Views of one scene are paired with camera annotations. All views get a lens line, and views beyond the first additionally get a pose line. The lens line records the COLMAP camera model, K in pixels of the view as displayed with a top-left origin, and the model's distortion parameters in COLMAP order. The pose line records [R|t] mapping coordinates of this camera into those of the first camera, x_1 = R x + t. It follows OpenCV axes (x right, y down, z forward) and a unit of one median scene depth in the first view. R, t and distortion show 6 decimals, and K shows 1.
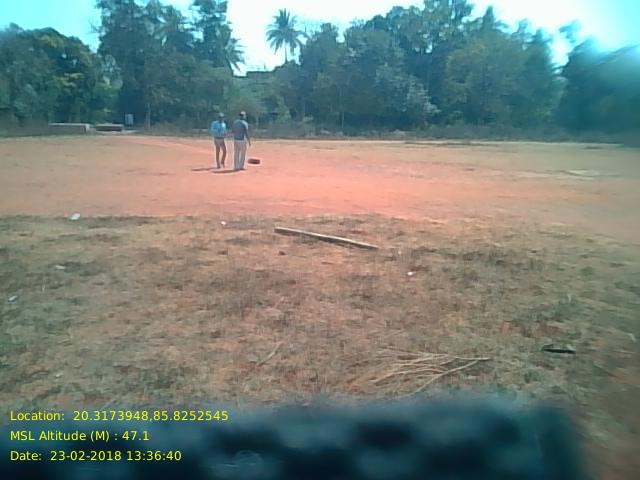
lens RADIAL K [[542.9, 0, 320.0], [0, 542.9, 240.0], [0, 0, 1]] dist [0.044369, -0.161376]
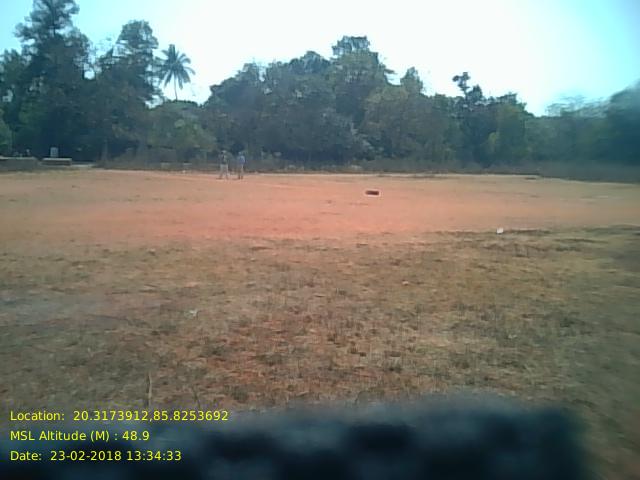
lens RADIAL K [[542.9, 0, 320.0], [0, 542.9, 240.0], [0, 0, 1]] dist [0.044369, -0.161376]
pose [[0.963626, -0.033726, 0.265116, -0.161217], [0.049534, 0.997356, -0.053166, 0.004158], [-0.262622, 0.064365, 0.962750, -0.026905]]
